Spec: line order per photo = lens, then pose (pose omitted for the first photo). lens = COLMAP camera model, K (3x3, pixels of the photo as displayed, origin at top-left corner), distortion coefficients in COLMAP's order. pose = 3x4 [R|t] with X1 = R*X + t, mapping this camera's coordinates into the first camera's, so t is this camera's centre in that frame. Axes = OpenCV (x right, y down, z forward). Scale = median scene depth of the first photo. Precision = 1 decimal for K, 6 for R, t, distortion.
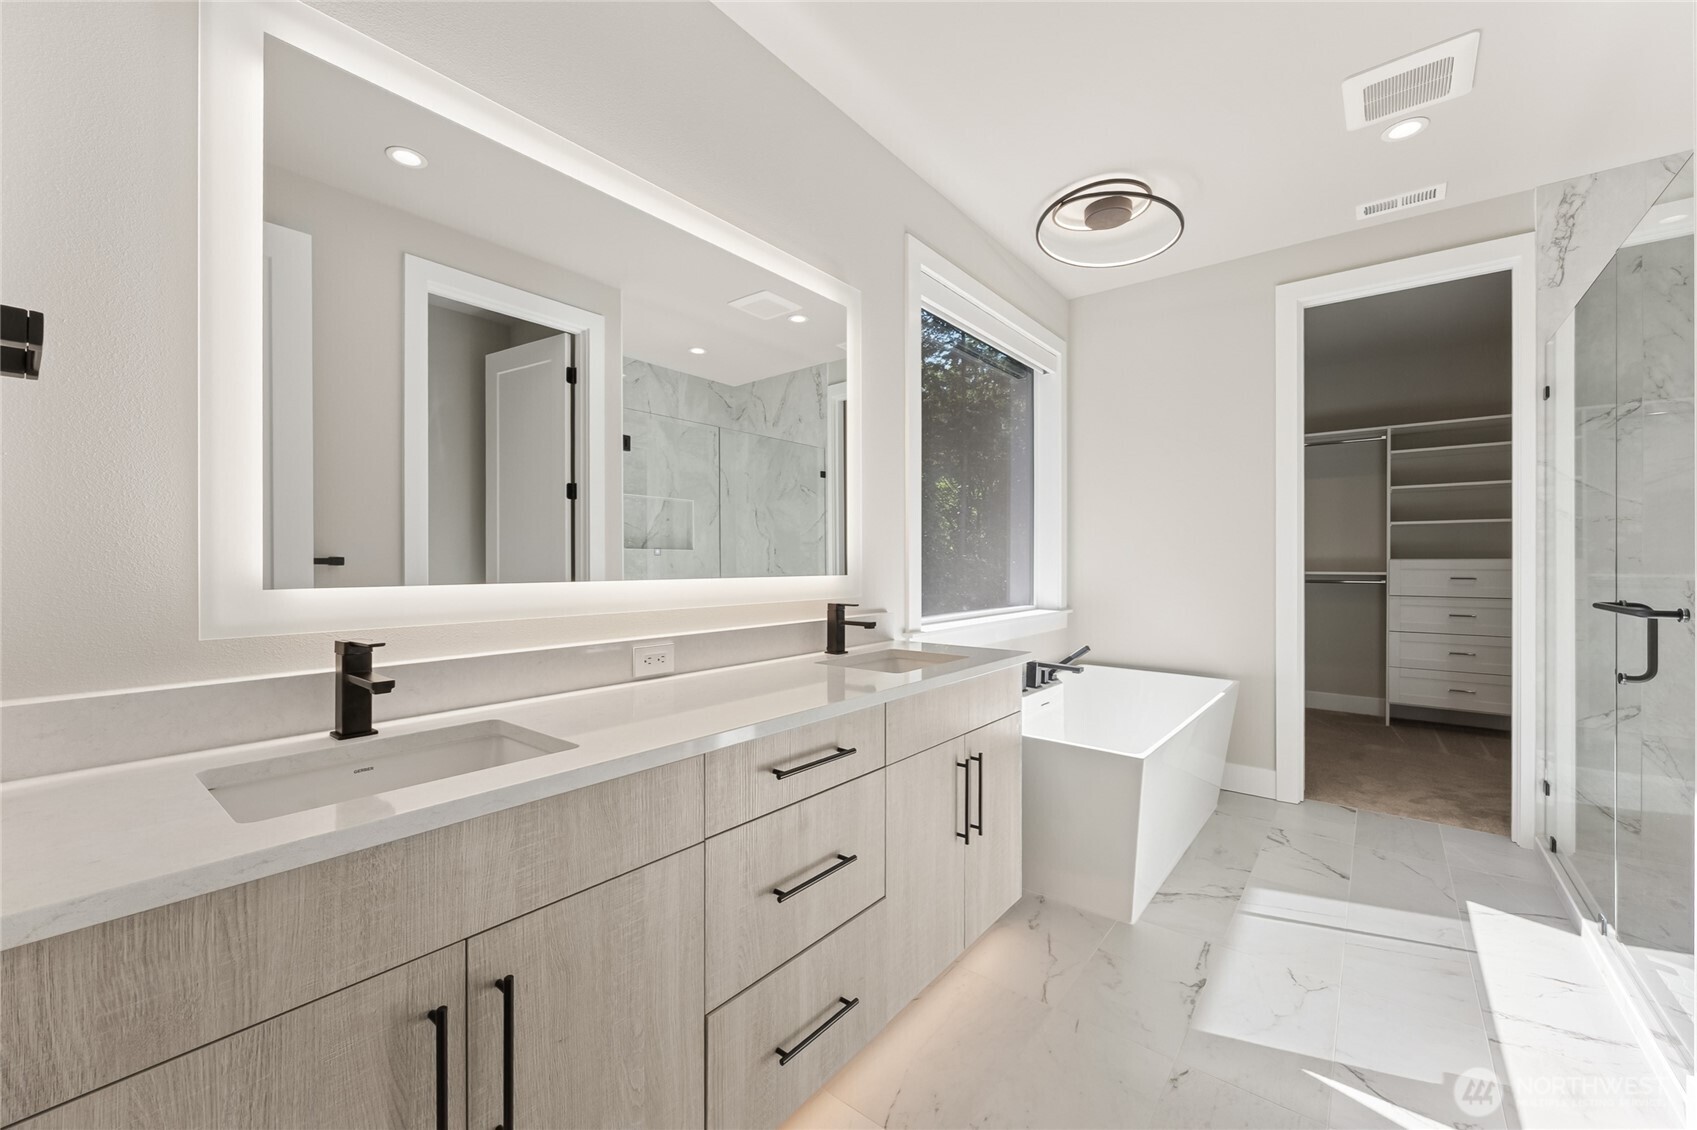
lens RADIAL K [[669.8, 0, 848.5], [0, 669.8, 562.1], [0, 0, 1]] dist [-0.001736, -0.000349]
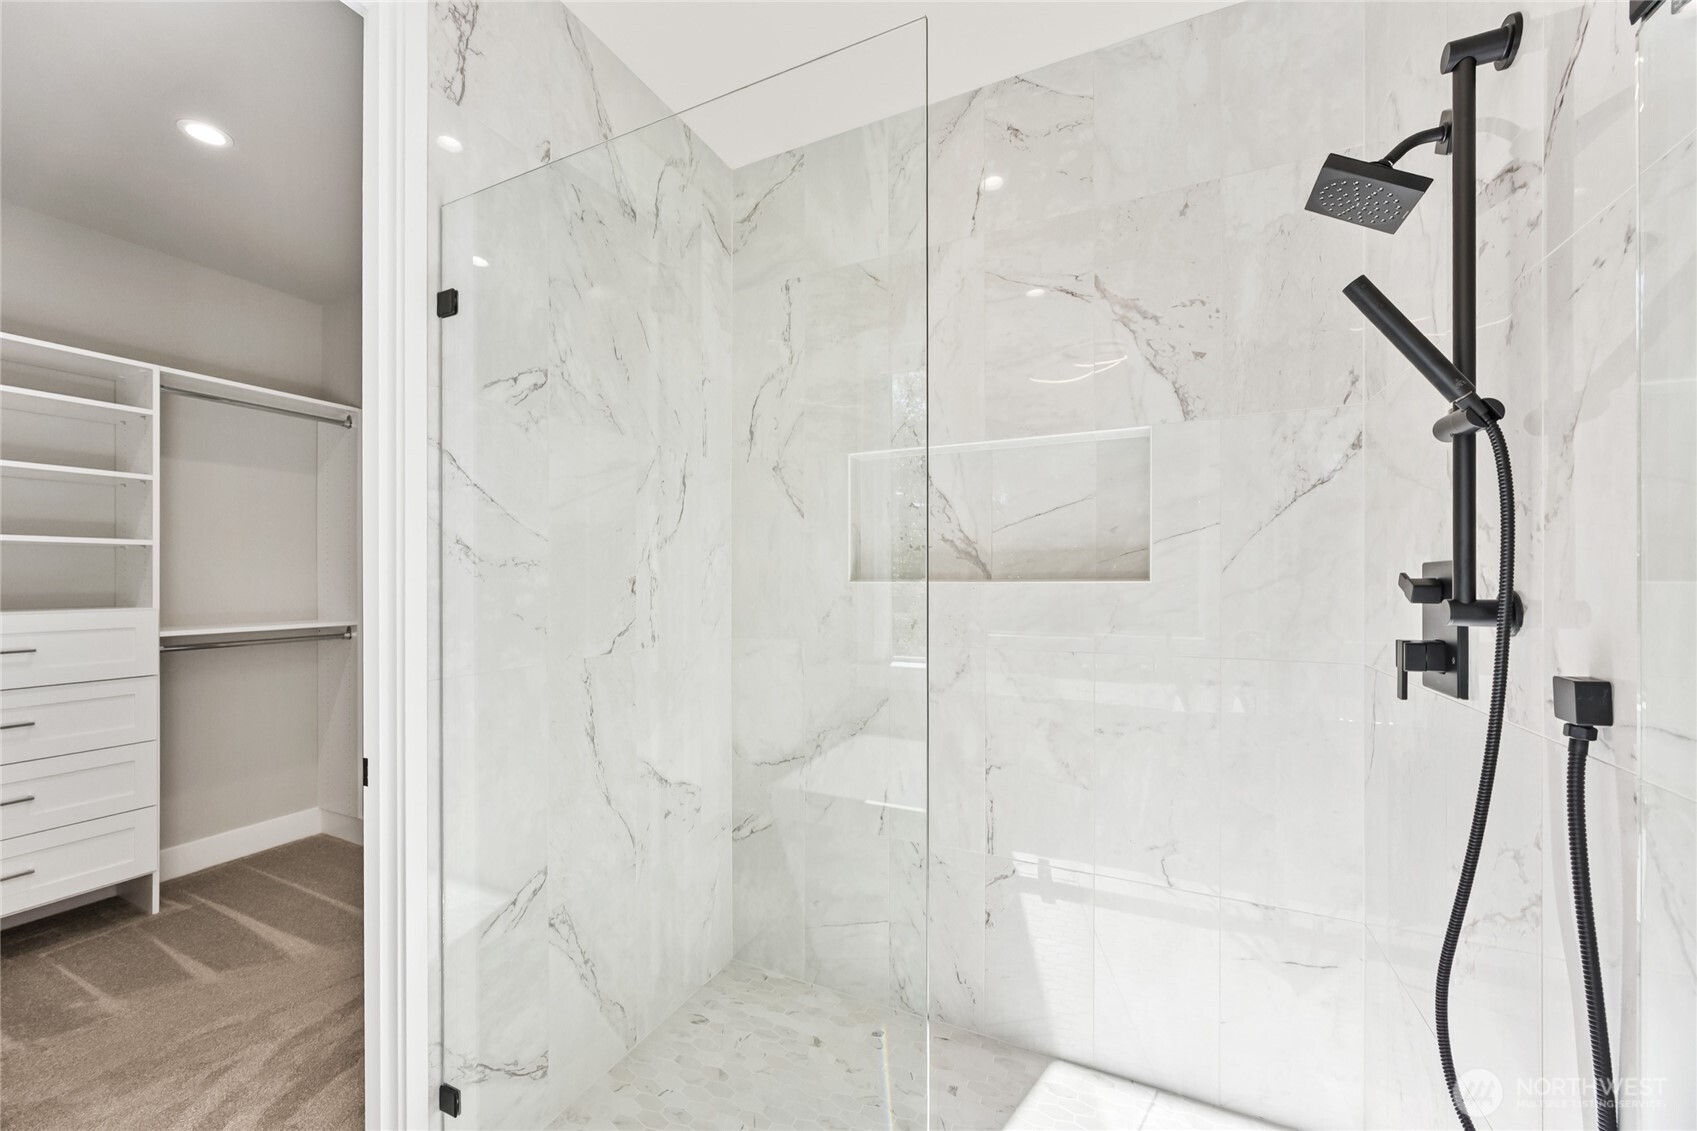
lens RADIAL K [[650.1, 0, 835.0], [0, 650.1, 579.3], [0, 0, 1]] dist [-0.001956, -0.000230]
pose [[-0.216646, -0.001380, 0.976249, 0.436274], [0.002627, 0.999995, 0.001997, -0.041794], [-0.976247, 0.002997, -0.216641, 0.701505]]
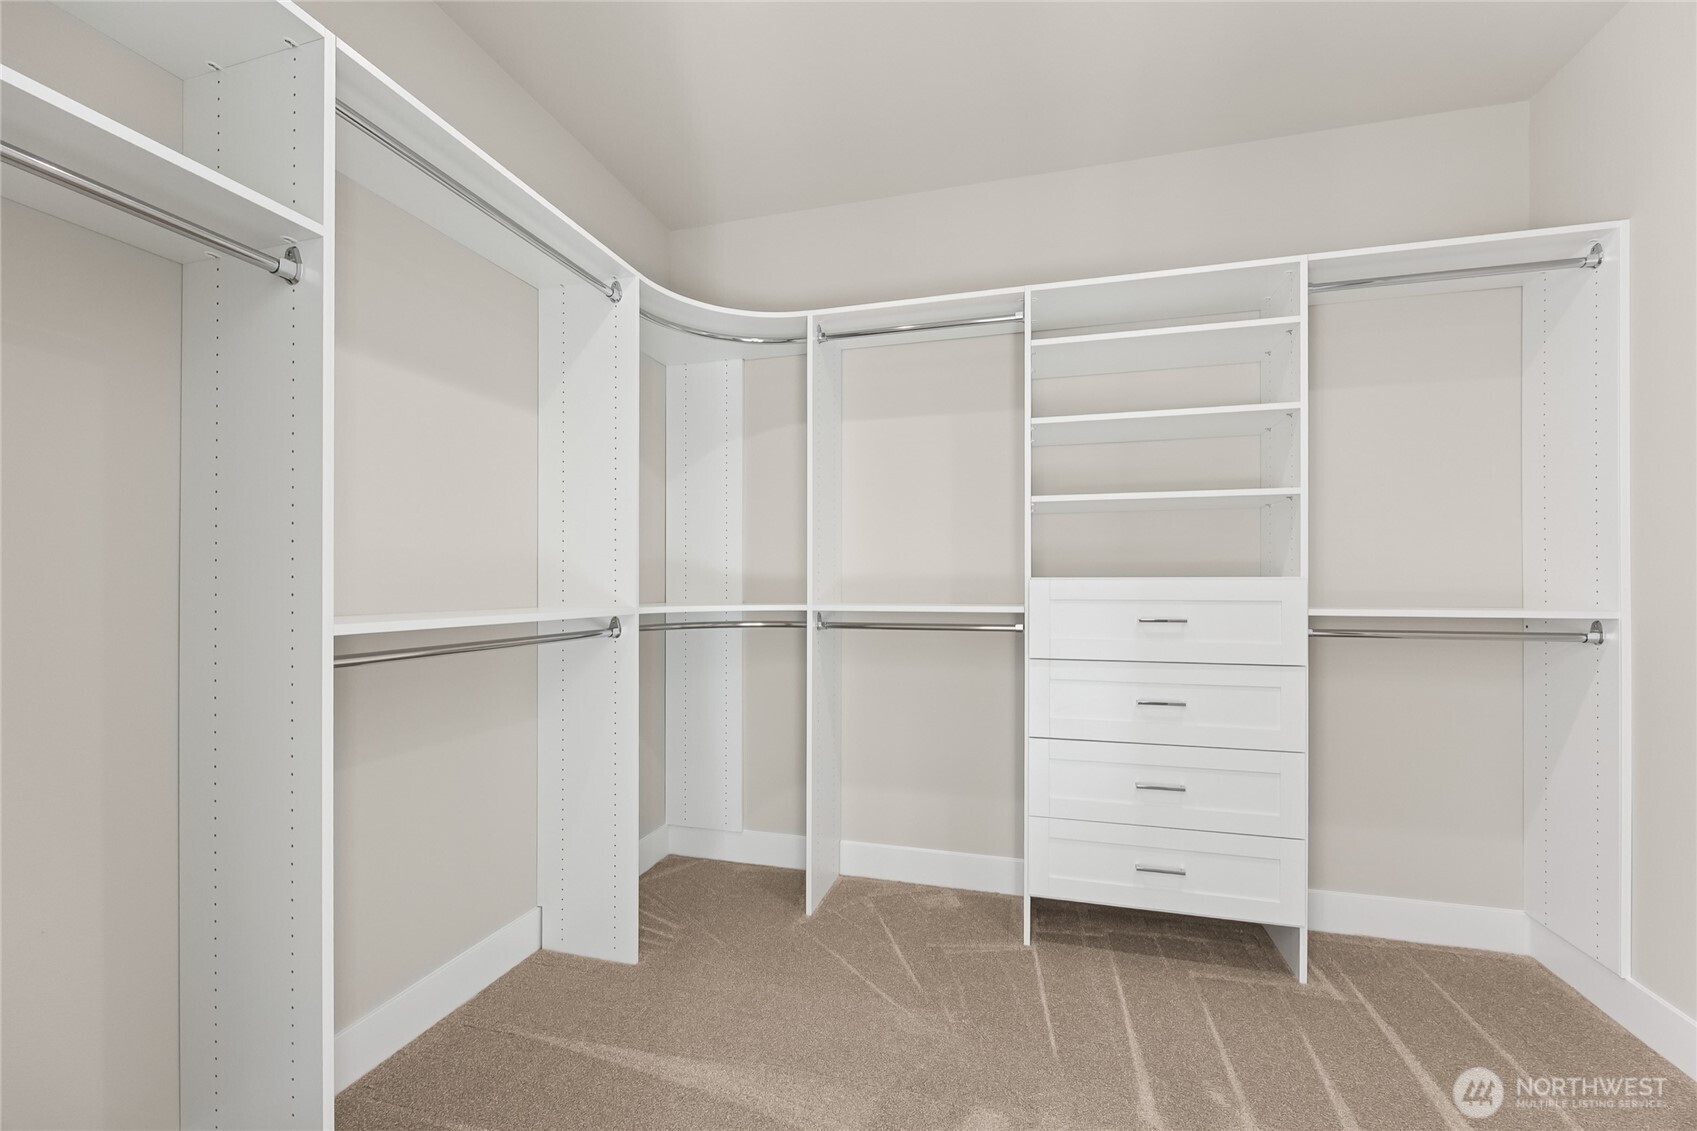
lens RADIAL K [[650.1, 0, 835.0], [0, 650.1, 579.3], [0, 0, 1]] dist [-0.001956, -0.000230]
pose [[0.932493, -0.004790, 0.361157, 0.784967], [0.004638, 0.999988, 0.001286, -0.006498], [-0.361159, 0.000476, 0.932504, 0.948670]]
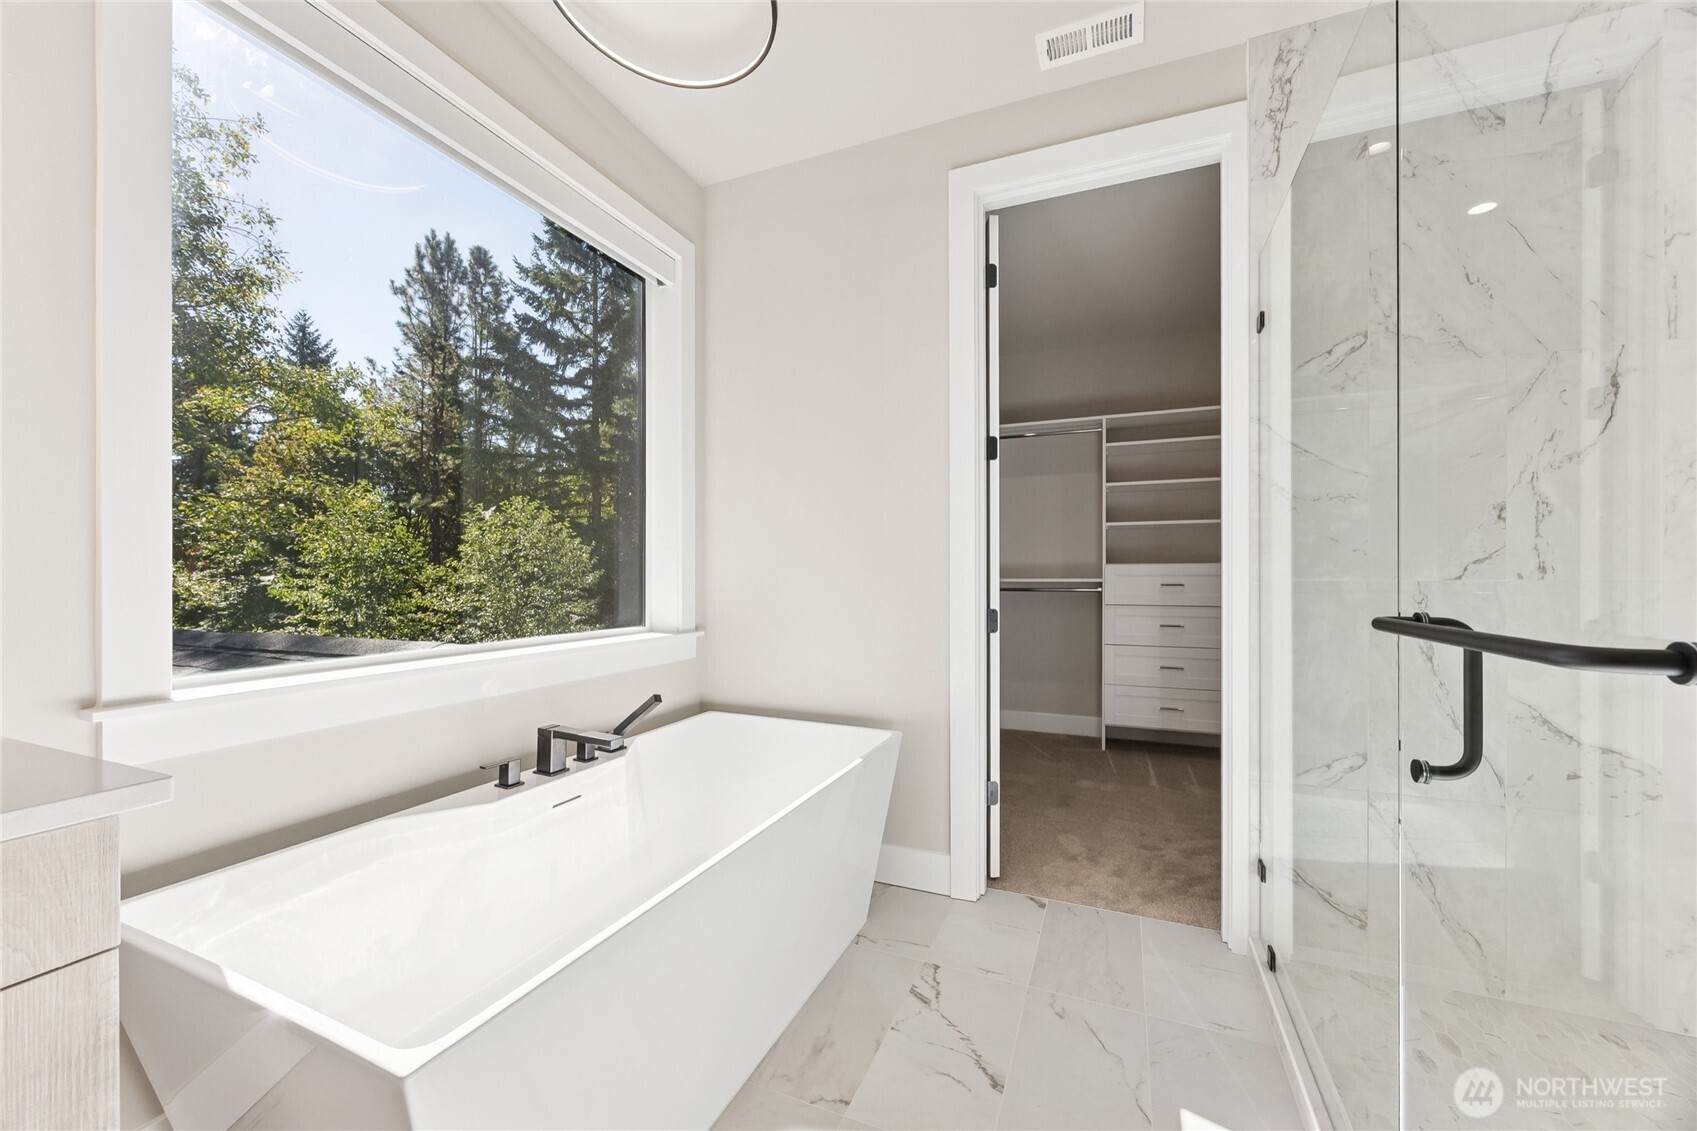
lens RADIAL K [[655.6, 0, 850.3], [0, 655.6, 575.5], [0, 0, 1]] dist [-0.001121, -0.000369]
pose [[0.961657, -0.000857, 0.274254, 0.361496], [0.001296, 0.999998, -0.001422, 0.017462], [-0.274252, 0.001722, 0.961656, 0.376194]]
